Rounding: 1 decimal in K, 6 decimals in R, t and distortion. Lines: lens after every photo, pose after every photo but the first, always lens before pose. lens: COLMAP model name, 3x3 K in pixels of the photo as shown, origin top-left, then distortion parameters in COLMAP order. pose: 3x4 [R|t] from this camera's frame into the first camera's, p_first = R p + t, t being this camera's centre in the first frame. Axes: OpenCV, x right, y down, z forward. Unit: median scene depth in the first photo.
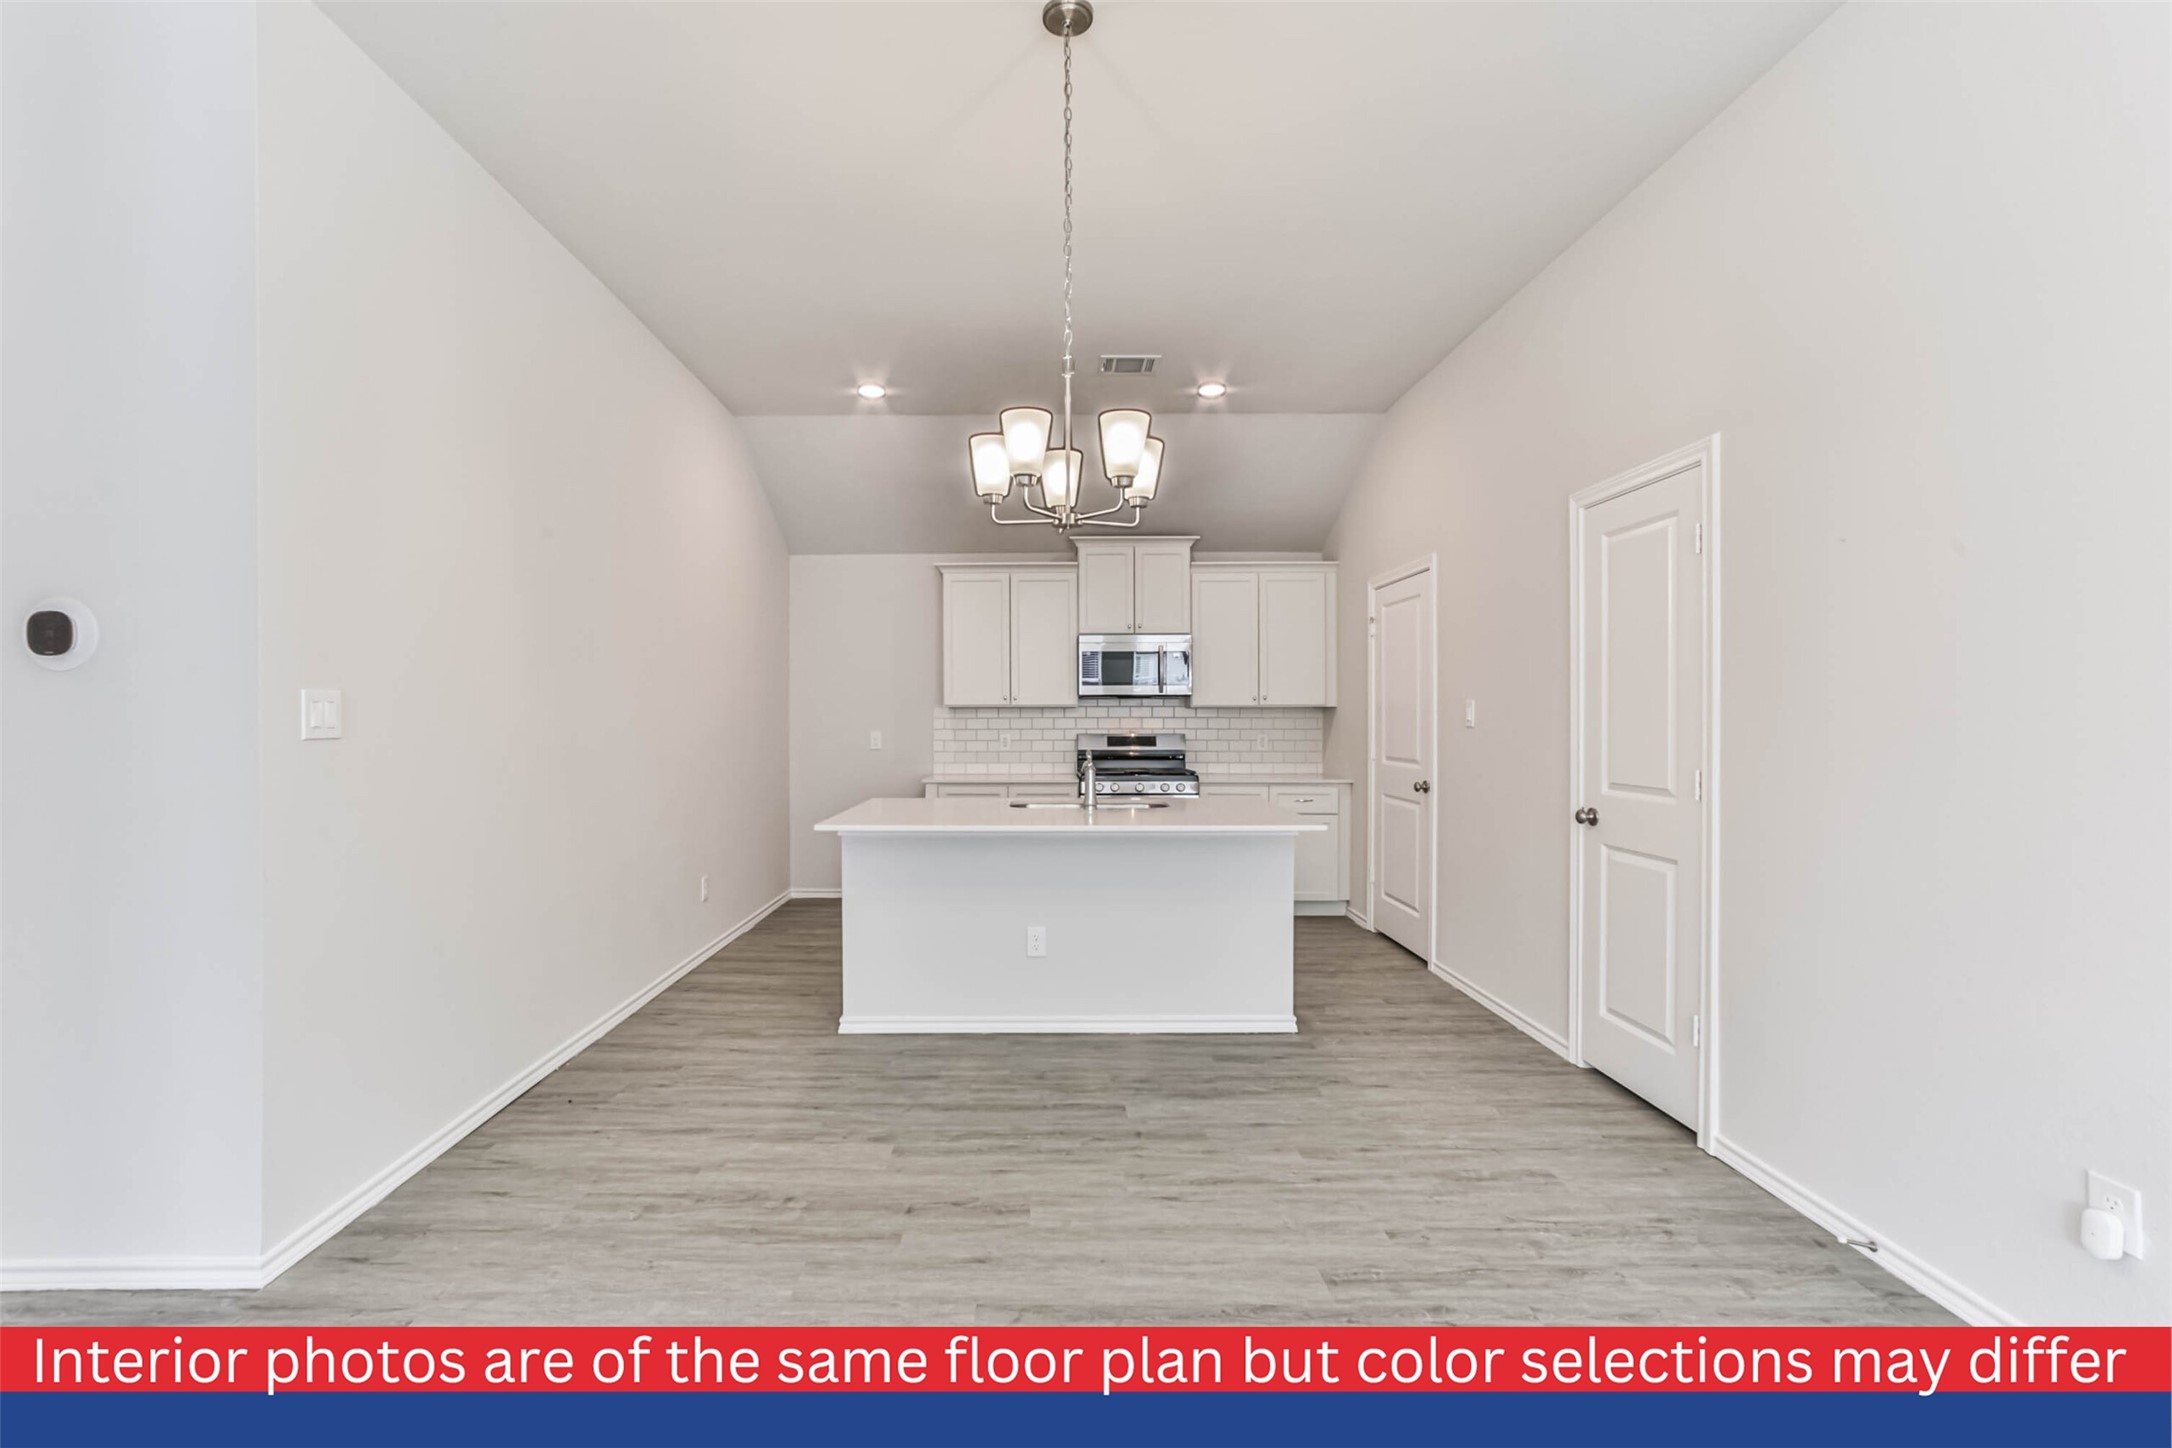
lens RADIAL K [[936.6, 0, 1037.6], [0, 936.6, 727.1], [0, 0, 1]] dist [-0.002881, 0.007008]
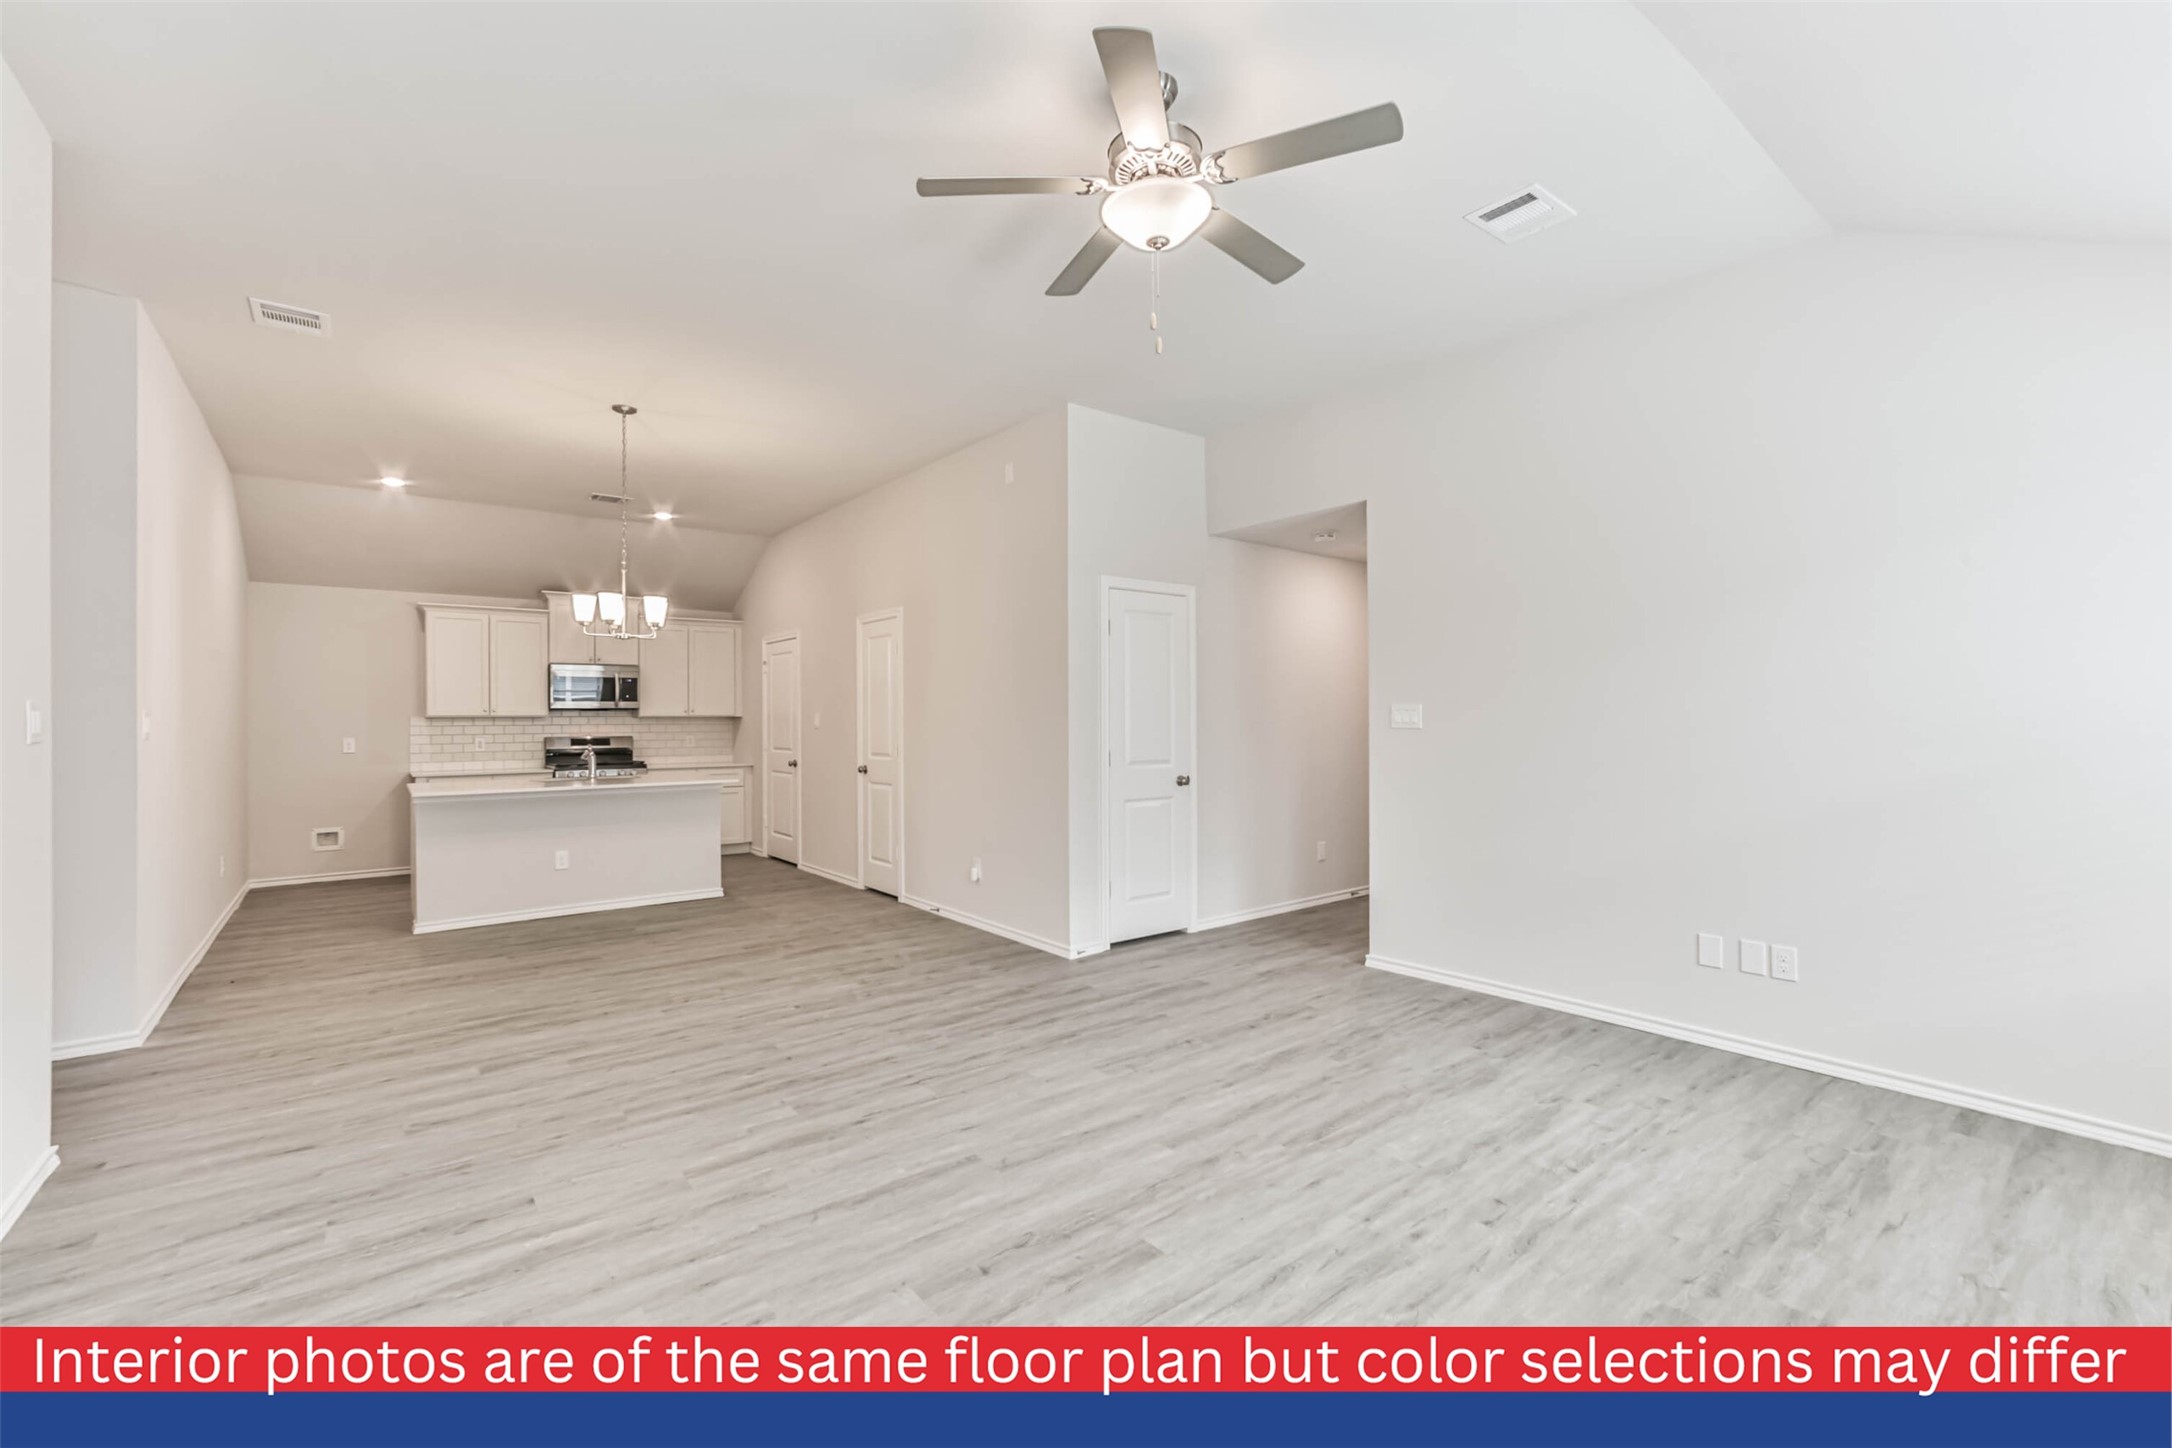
lens RADIAL K [[936.6, 0, 1074.9], [0, 936.6, 706.0], [0, 0, 1]] dist [-0.002881, 0.007008]
pose [[0.791489, 0.006735, 0.611146, -0.178406], [0.011916, 0.999579, -0.026449, 0.007168], [-0.611067, 0.028216, 0.791076, -0.522730]]
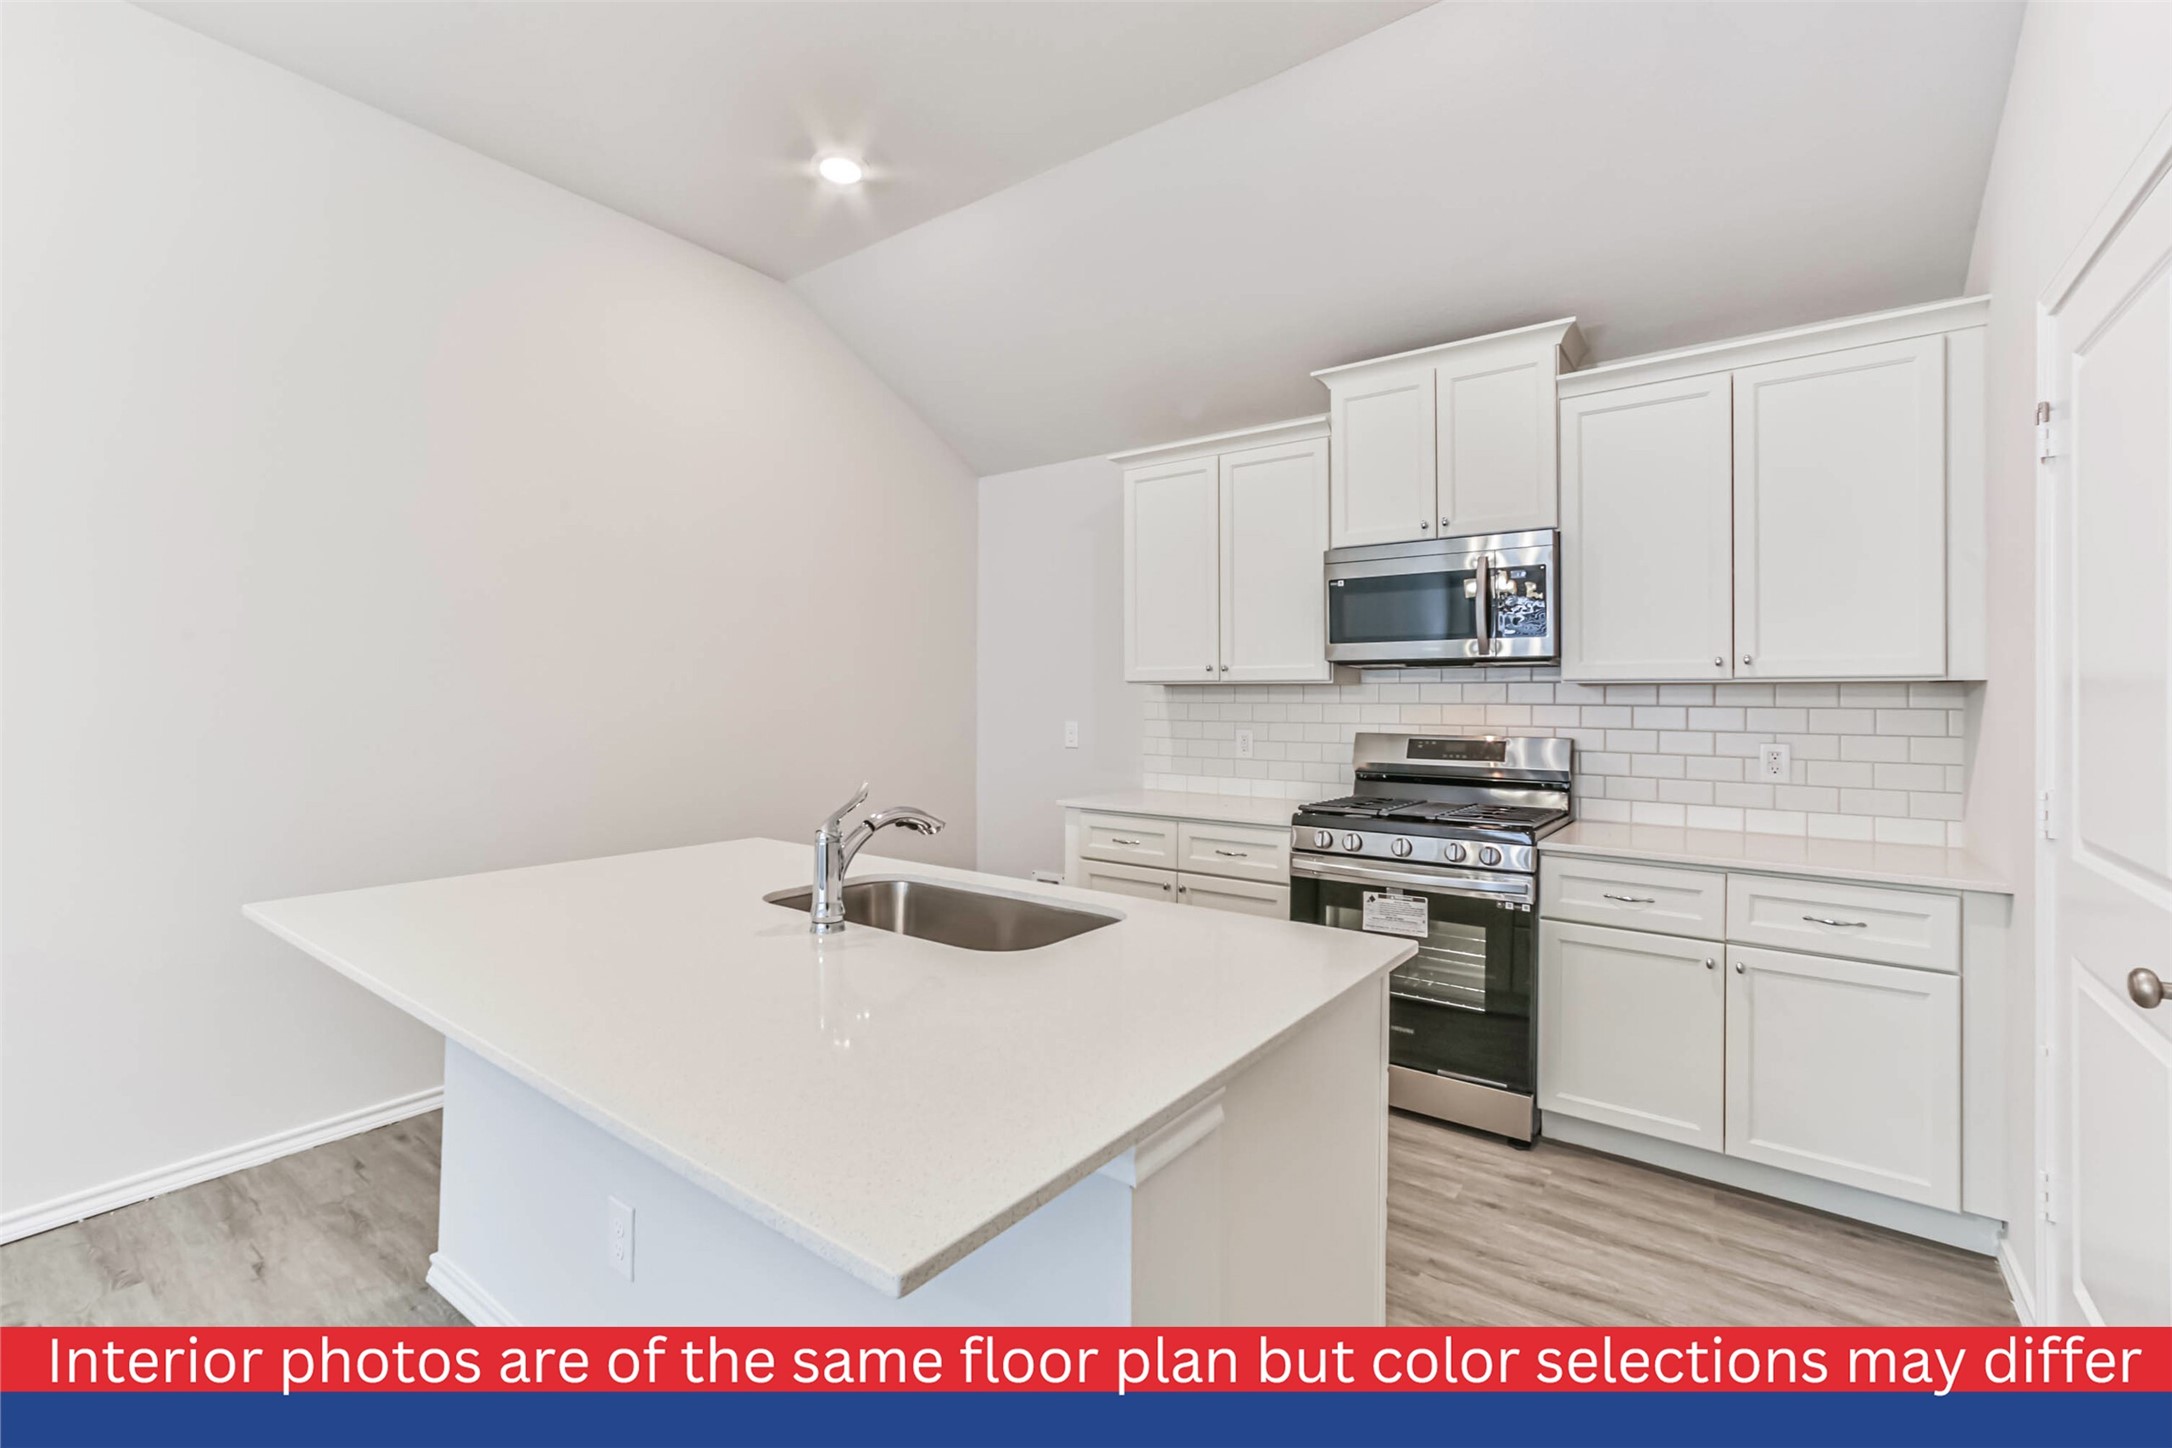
lens RADIAL K [[936.6, 0, 1073.4], [0, 936.6, 711.1], [0, 0, 1]] dist [-0.002881, 0.007008]
pose [[0.806329, 0.014116, -0.591299, 0.242252], [-0.013494, 0.999894, 0.005469, -0.006536], [0.591313, 0.003569, 0.806434, 0.468578]]
